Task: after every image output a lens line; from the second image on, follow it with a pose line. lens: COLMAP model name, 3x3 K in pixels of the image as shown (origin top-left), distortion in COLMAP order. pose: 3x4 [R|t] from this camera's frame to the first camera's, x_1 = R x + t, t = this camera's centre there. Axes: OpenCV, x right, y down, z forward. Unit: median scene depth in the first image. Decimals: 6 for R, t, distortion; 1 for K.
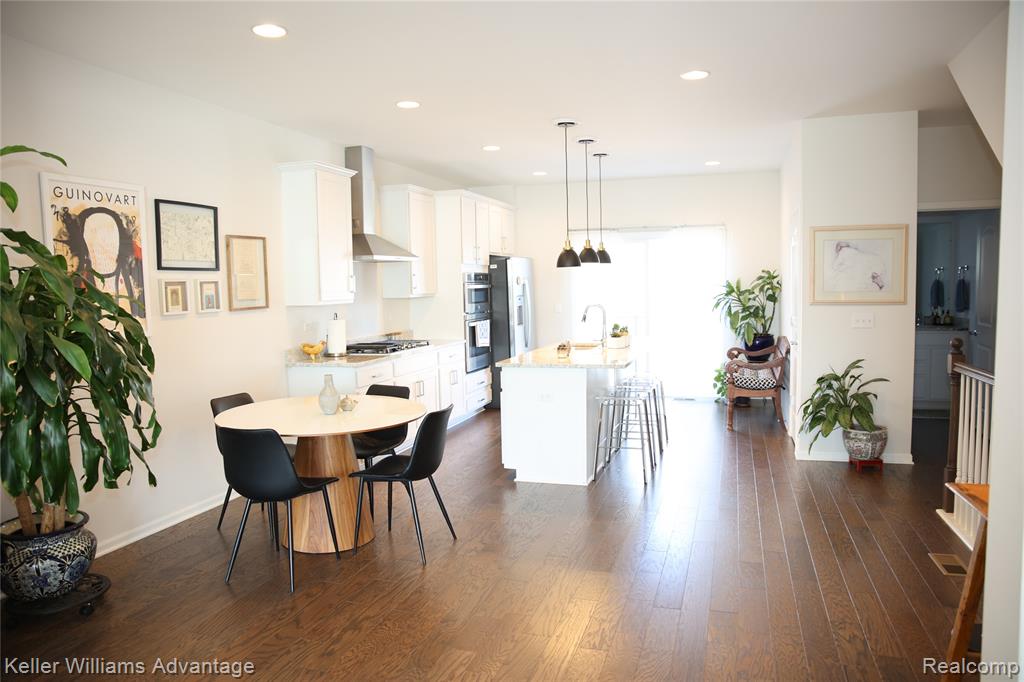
lens RADIAL K [[694.1, 0, 512.0], [0, 694.1, 341.0], [0, 0, 1]] dist [-0.134797, 0.102596]
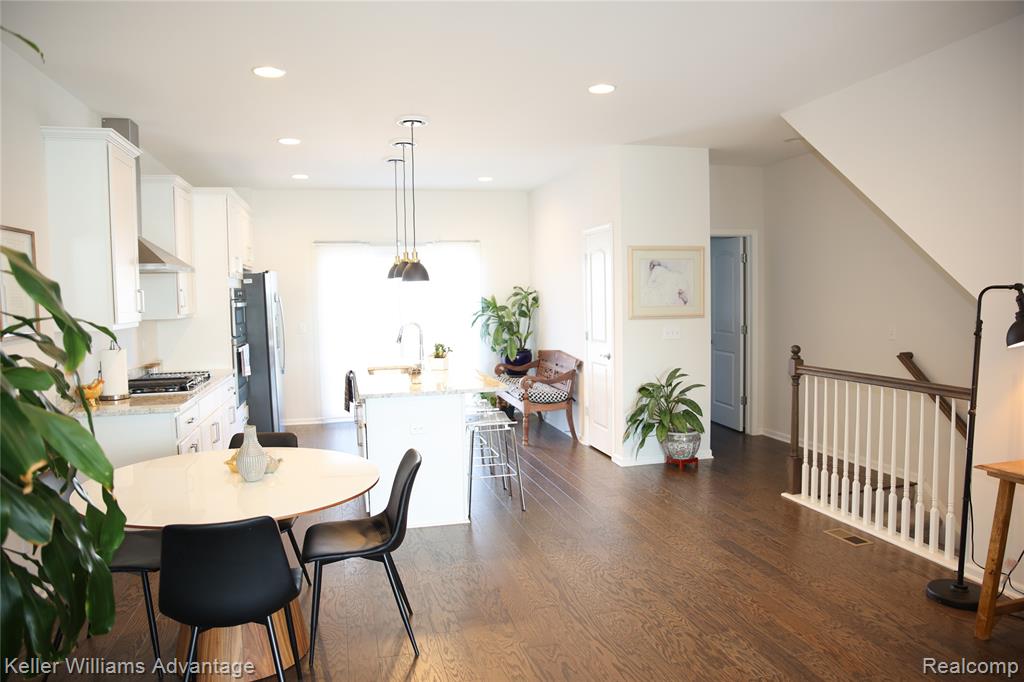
lens RADIAL K [[694.1, 0, 512.0], [0, 694.1, 341.0], [0, 0, 1]] dist [-0.134797, 0.102596]
pose [[0.850814, -0.029701, 0.524627, -0.267004], [0.043500, 0.998955, -0.013990, -0.011452], [-0.523663, 0.034724, 0.851217, 0.167384]]
